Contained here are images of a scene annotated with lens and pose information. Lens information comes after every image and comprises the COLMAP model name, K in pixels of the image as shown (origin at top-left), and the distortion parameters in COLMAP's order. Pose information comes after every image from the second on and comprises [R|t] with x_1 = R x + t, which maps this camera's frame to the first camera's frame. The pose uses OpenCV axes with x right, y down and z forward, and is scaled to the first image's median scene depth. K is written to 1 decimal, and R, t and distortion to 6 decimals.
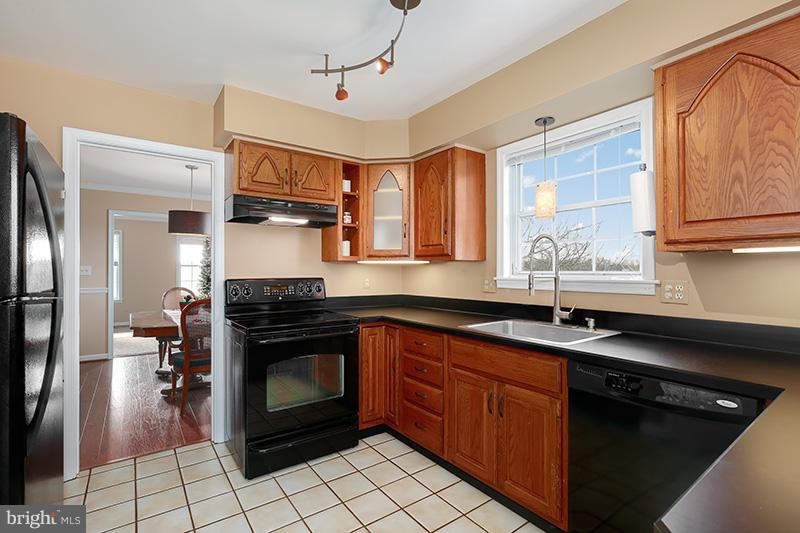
lens RADIAL K [[373.1, 0, 400.0], [0, 373.1, 266.5], [0, 0, 1]] dist [-0.010680, 0.000687]
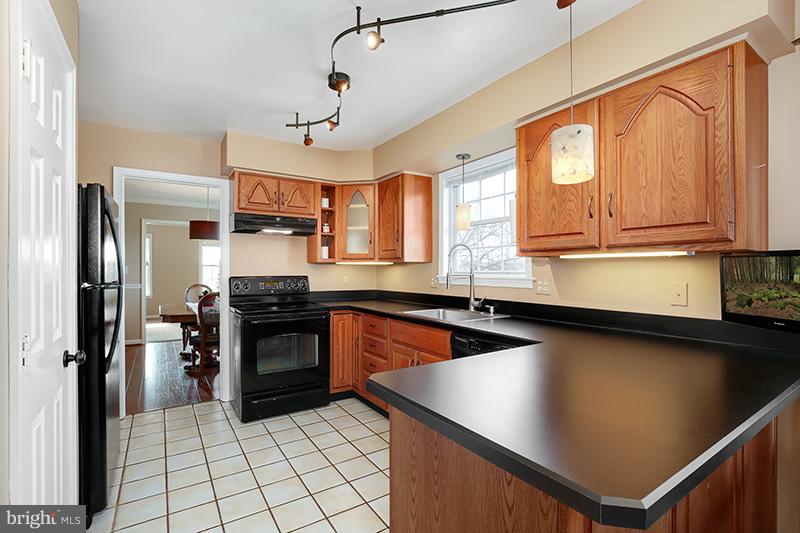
lens RADIAL K [[369.7, 0, 399.0], [0, 369.7, 268.5], [0, 0, 1]] dist [-0.021605, -0.000212]
pose [[0.998834, 0.000721, -0.048265, 0.189476], [-0.000397, 0.999977, 0.006733, -0.003528], [0.048269, -0.006706, 0.998812, -0.264693]]
